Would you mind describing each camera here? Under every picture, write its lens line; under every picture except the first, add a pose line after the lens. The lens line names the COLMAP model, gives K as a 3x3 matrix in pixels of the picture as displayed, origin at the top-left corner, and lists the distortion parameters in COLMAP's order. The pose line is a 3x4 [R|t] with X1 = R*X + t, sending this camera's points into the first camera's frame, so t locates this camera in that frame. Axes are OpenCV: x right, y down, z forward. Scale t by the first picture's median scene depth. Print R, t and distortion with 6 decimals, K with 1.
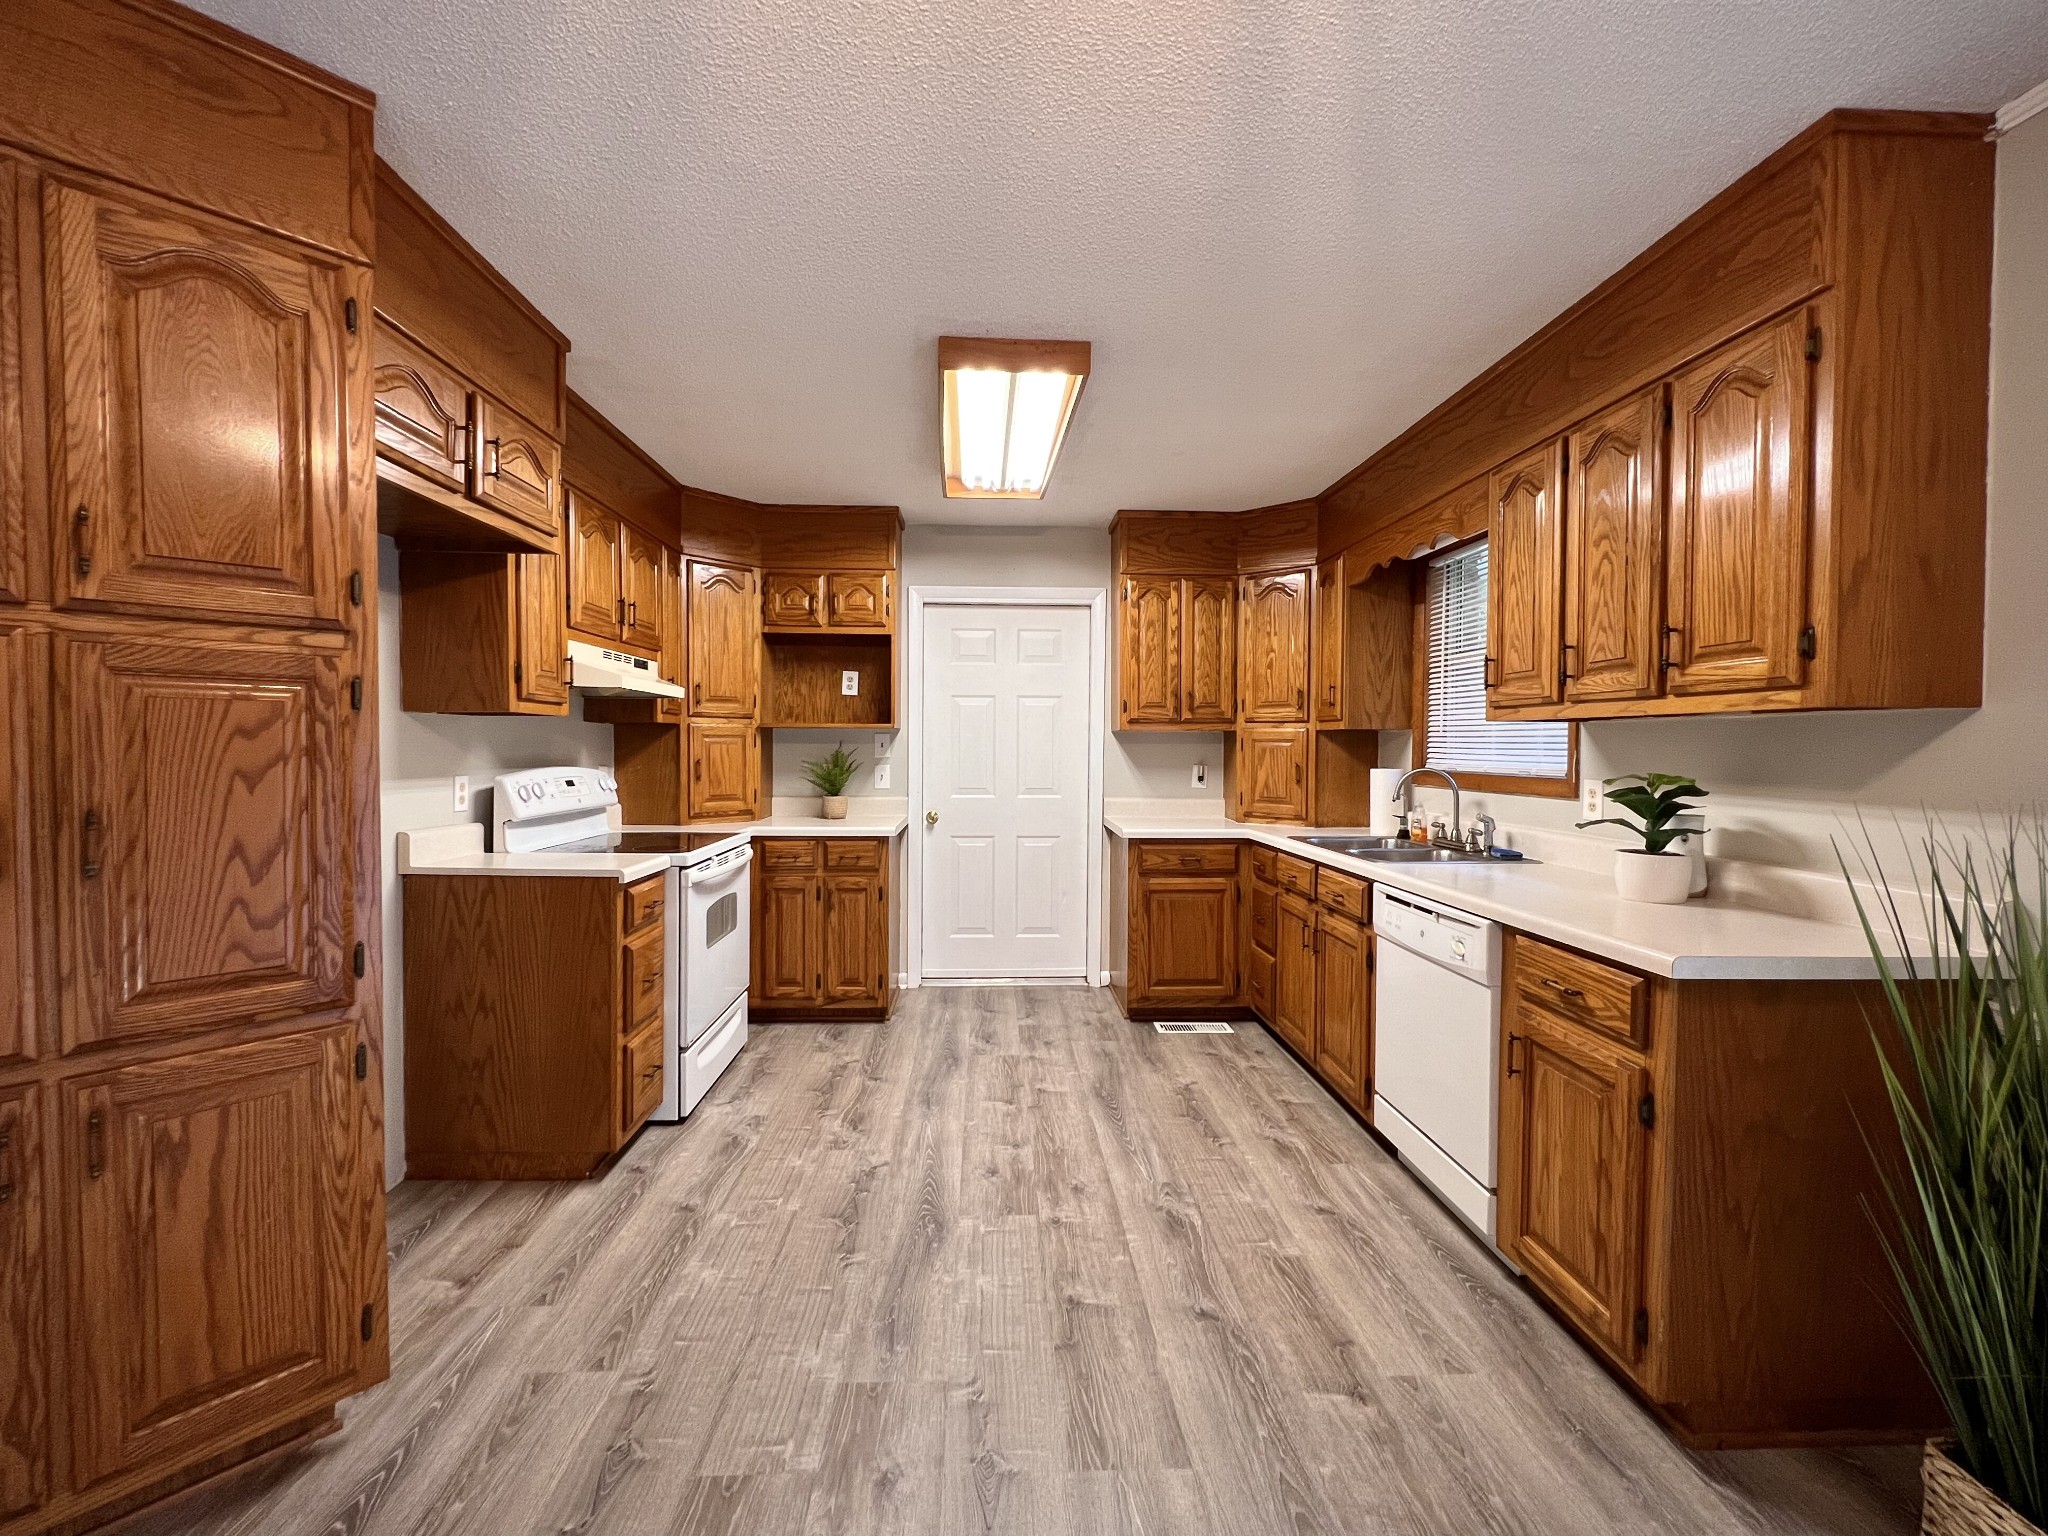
lens RADIAL K [[844.3, 0, 1013.0], [0, 844.3, 761.5], [0, 0, 1]] dist [-0.000215, 0.000459]
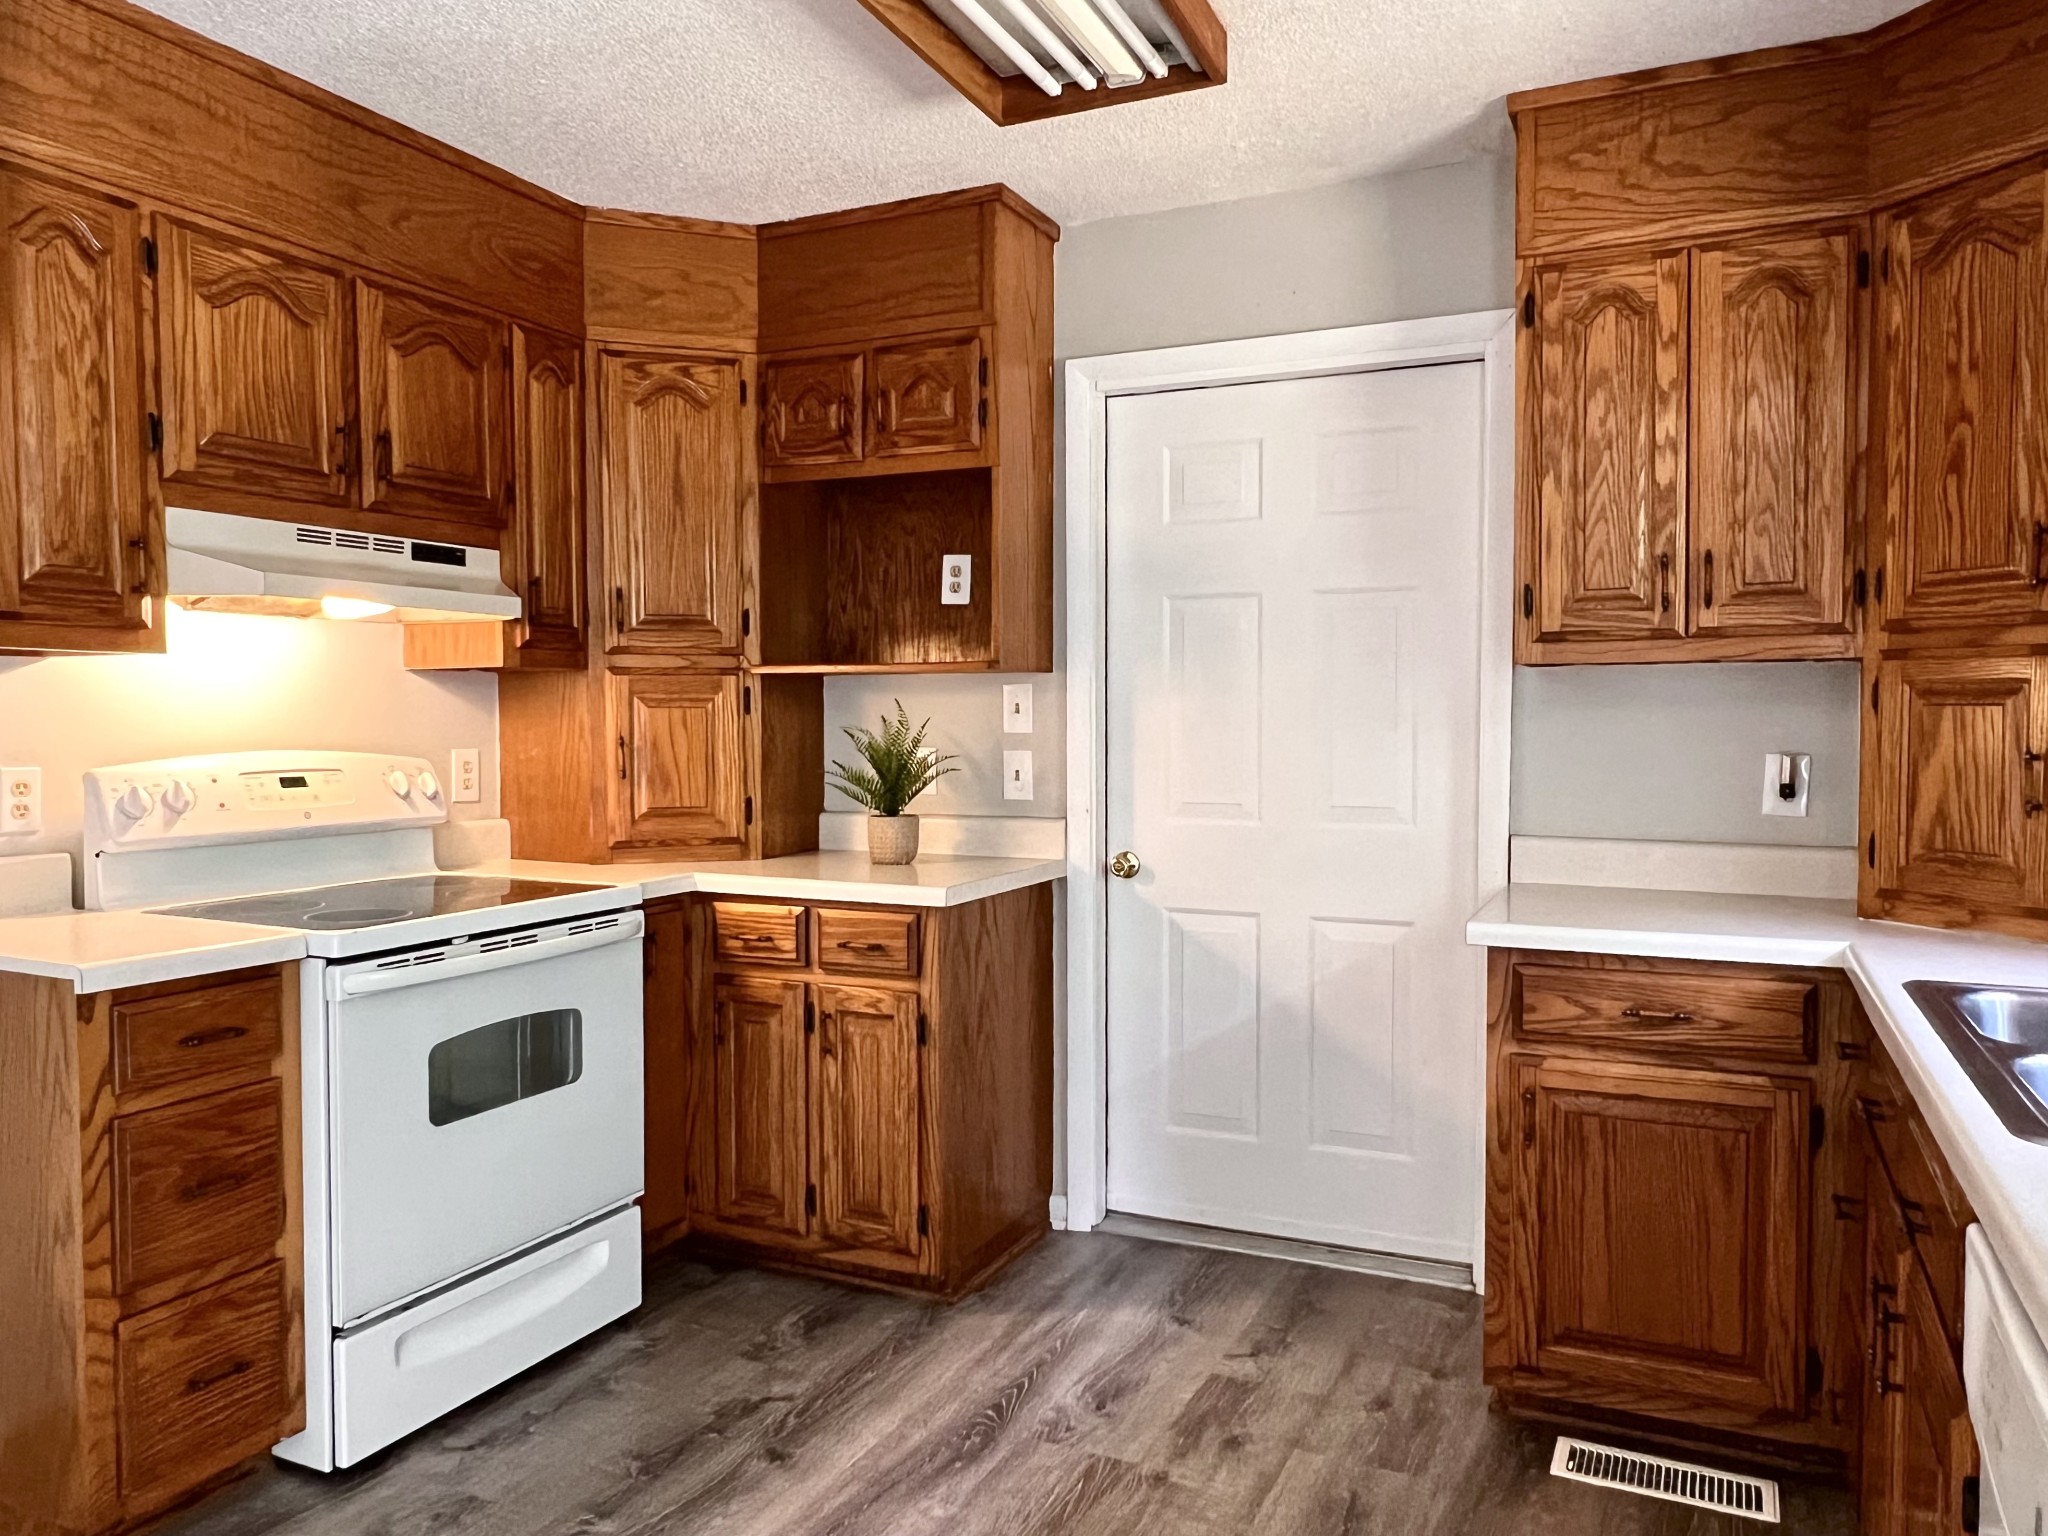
lens RADIAL K [[1449.0, 0, 1024.0], [0, 1449.0, 768.0], [0, 0, 1]] dist [0.001509, -0.000404]
pose [[0.889499, 0.010902, -0.456807, 0.394753], [-0.002305, 0.999810, 0.019372, -0.002793], [0.456931, -0.016179, 0.889355, 0.511739]]
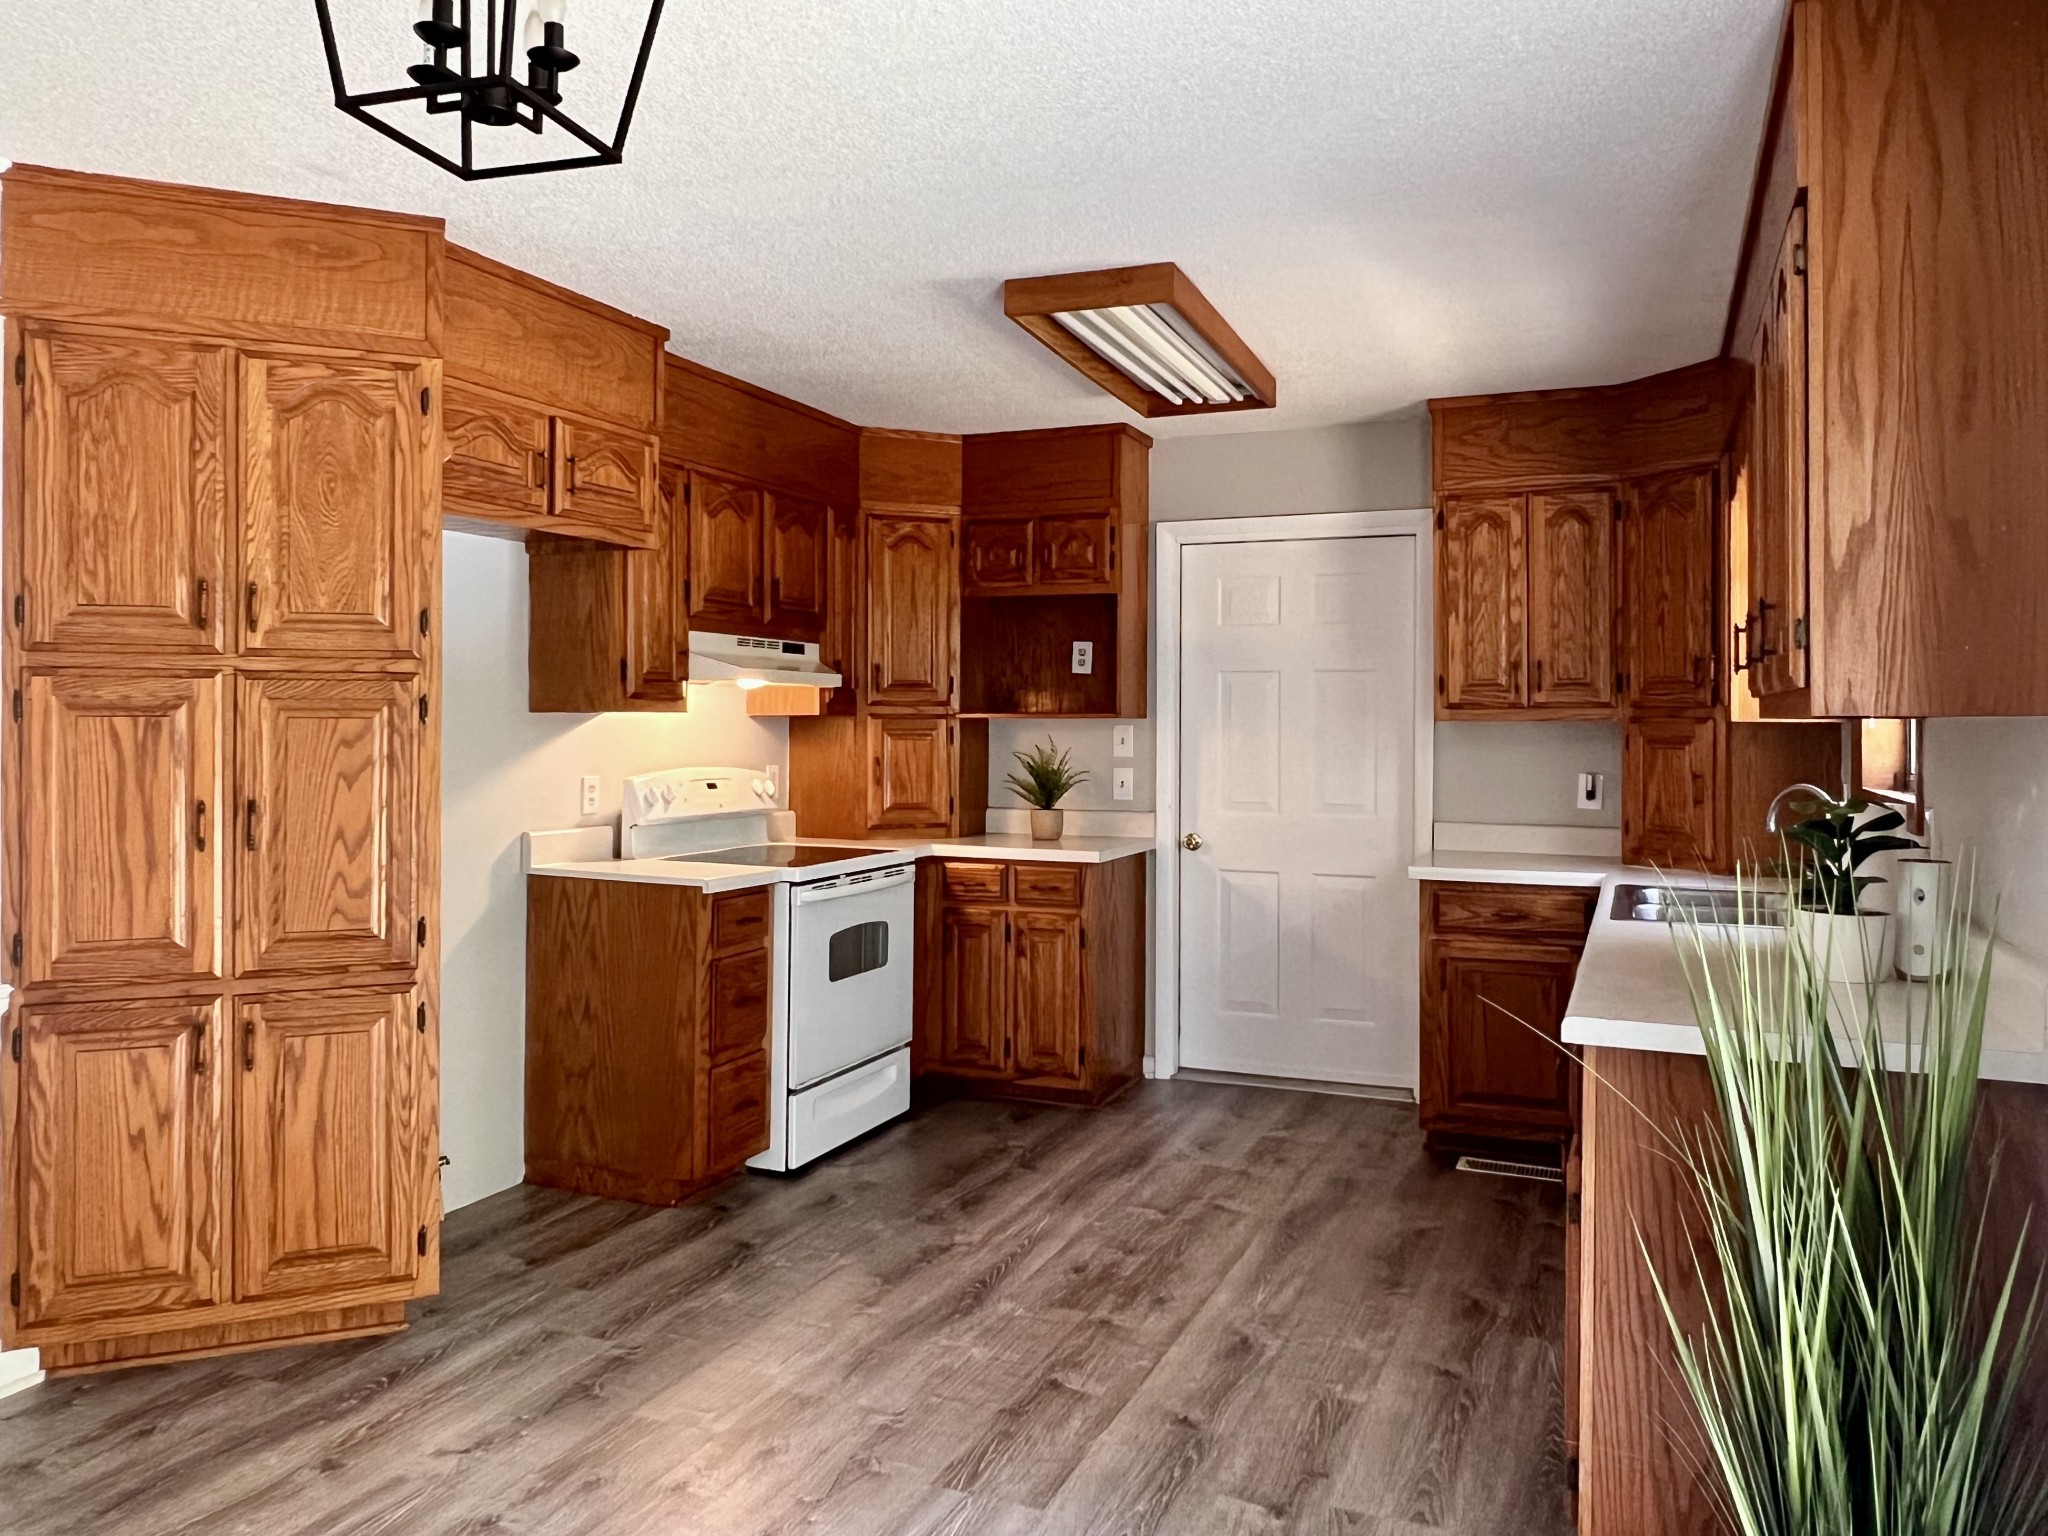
lens RADIAL K [[1453.6, 0, 1040.7], [0, 1453.6, 707.4], [0, 0, 1]] dist [-0.001747, -0.001736]
pose [[0.911096, -0.005082, -0.412164, 0.544958], [-0.008088, 0.999511, -0.030204, -0.017516], [0.412116, 0.030853, 0.910609, -0.326937]]
